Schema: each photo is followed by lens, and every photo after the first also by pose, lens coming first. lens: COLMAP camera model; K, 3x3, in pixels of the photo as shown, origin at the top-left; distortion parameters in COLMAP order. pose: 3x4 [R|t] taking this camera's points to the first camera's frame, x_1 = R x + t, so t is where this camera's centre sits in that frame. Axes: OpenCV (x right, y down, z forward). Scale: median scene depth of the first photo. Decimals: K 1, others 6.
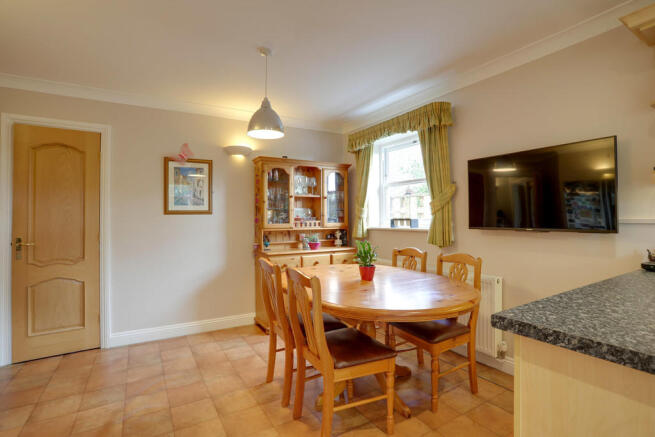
lens RADIAL K [[320.6, 0, 330.3], [0, 320.6, 211.5], [0, 0, 1]] dist [-0.030763, 0.000273]
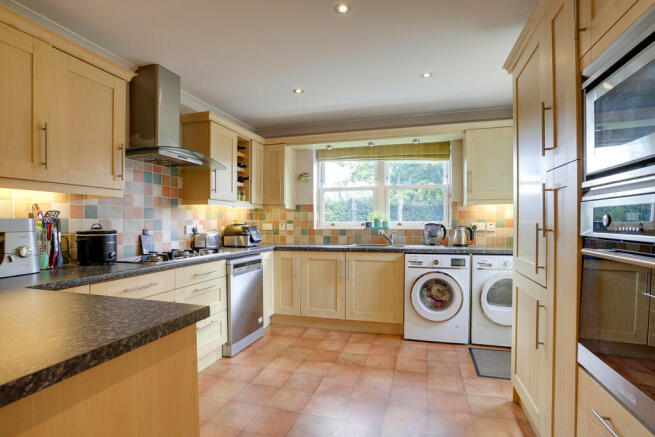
lens RADIAL K [[320.6, 0, 330.3], [0, 320.6, 211.5], [0, 0, 1]] dist [-0.030763, 0.000273]
pose [[-0.672228, 0.024483, 0.739940, -0.079546], [-0.012753, 0.998922, -0.044638, 0.002961], [-0.740235, -0.039443, -0.671191, 0.237310]]
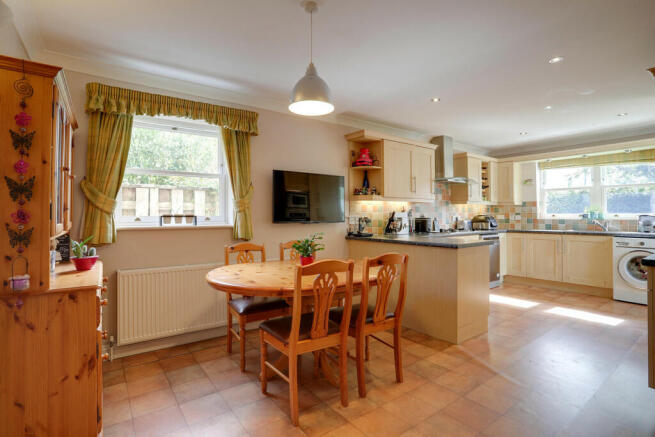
lens RADIAL K [[320.6, 0, 330.3], [0, 320.6, 211.5], [0, 0, 1]] dist [-0.030763, 0.000273]
pose [[-0.096627, 0.009750, 0.995273, -0.777243], [-0.018261, 0.999766, -0.011567, 0.017401], [-0.995153, -0.019292, -0.096427, 0.778790]]
